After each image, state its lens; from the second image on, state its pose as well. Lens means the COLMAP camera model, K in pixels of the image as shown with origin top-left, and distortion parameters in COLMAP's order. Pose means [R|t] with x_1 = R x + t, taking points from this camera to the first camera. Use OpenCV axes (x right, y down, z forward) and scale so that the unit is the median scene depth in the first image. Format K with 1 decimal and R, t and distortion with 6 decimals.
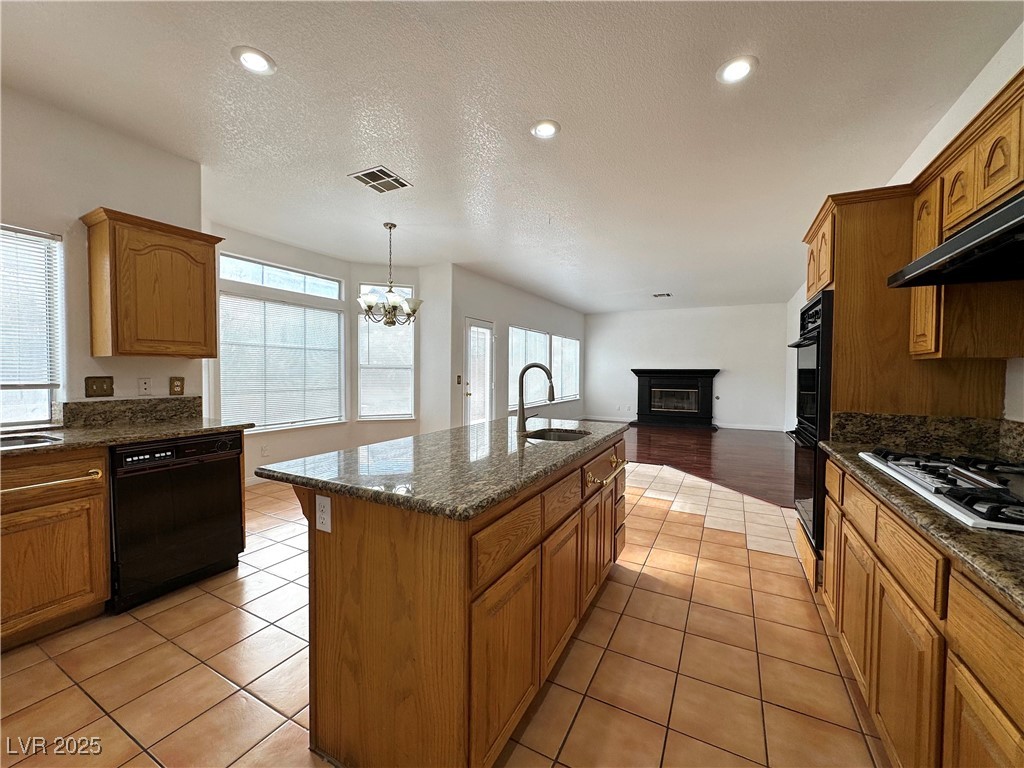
lens RADIAL K [[410.8, 0, 510.4], [0, 410.8, 385.2], [0, 0, 1]] dist [-0.001199, -0.000049]
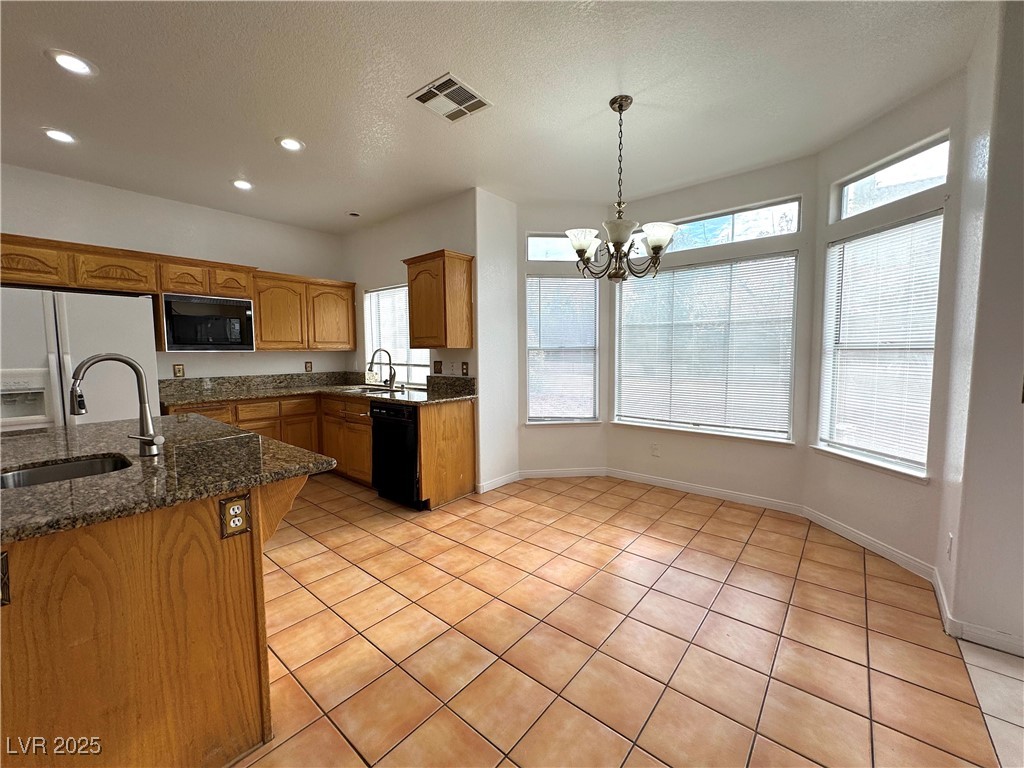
lens RADIAL K [[410.8, 0, 511.4], [0, 410.8, 379.4], [0, 0, 1]] dist [-0.001199, -0.000049]
pose [[-0.212390, 0.055711, -0.975596, 0.264973], [-0.025373, 0.997722, 0.062499, -0.029295], [0.976855, 0.038028, -0.210493, 0.823118]]
